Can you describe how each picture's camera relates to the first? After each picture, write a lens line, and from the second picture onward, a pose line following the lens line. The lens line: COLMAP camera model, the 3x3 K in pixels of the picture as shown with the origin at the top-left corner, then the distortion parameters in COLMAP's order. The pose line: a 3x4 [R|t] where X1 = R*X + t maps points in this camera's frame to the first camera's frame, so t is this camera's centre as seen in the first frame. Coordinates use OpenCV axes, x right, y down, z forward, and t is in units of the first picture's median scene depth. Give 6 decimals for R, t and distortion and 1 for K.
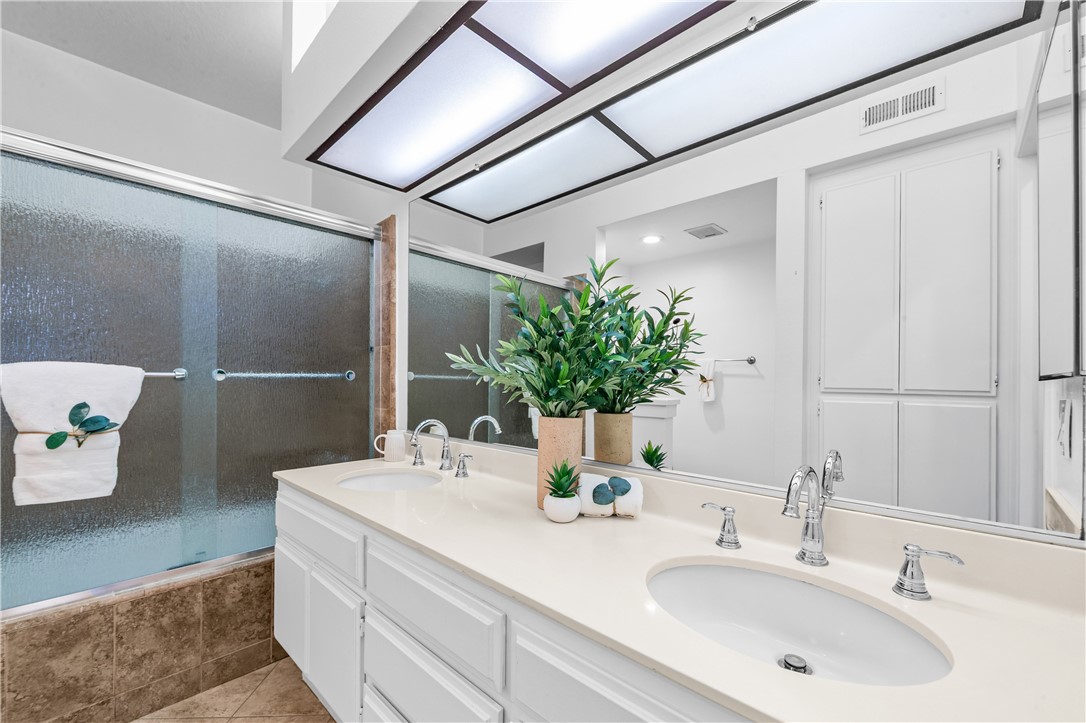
lens RADIAL K [[435.1, 0, 548.3], [0, 435.1, 375.7], [0, 0, 1]] dist [-0.002637, 0.000082]
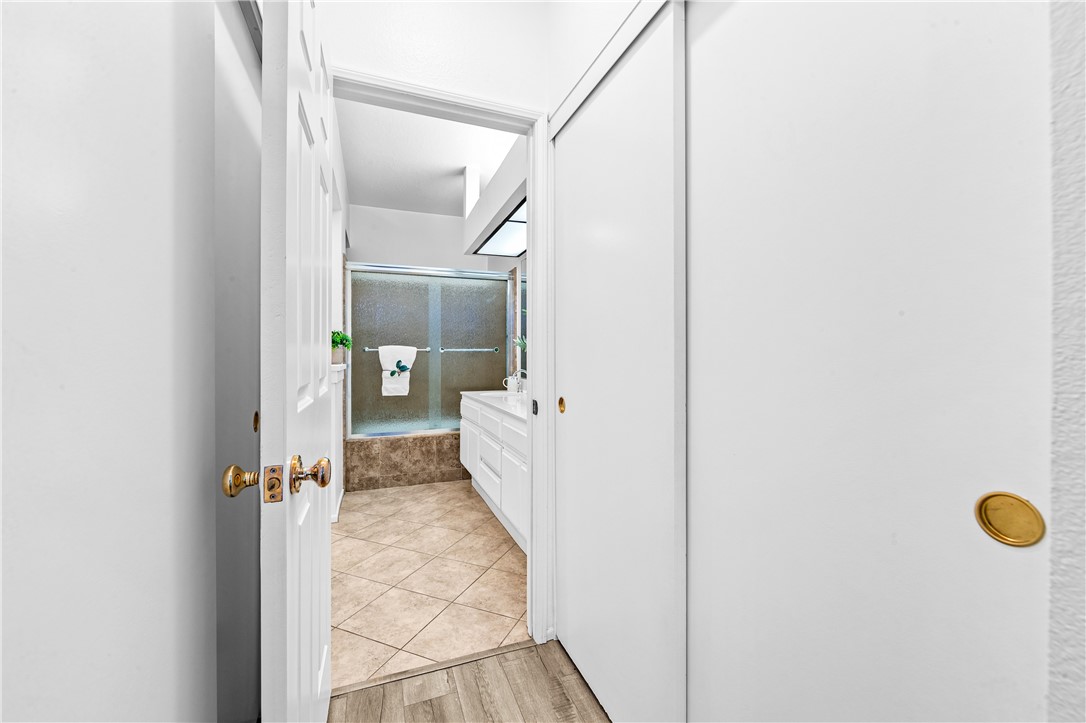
lens RADIAL K [[435.1, 0, 562.1], [0, 435.1, 343.6], [0, 0, 1]] dist [-0.002637, 0.000082]
pose [[0.917628, -0.017412, -0.397058, 0.846956], [0.009659, 0.999722, -0.021518, 0.022117], [0.397322, 0.015910, 0.917541, -0.982086]]
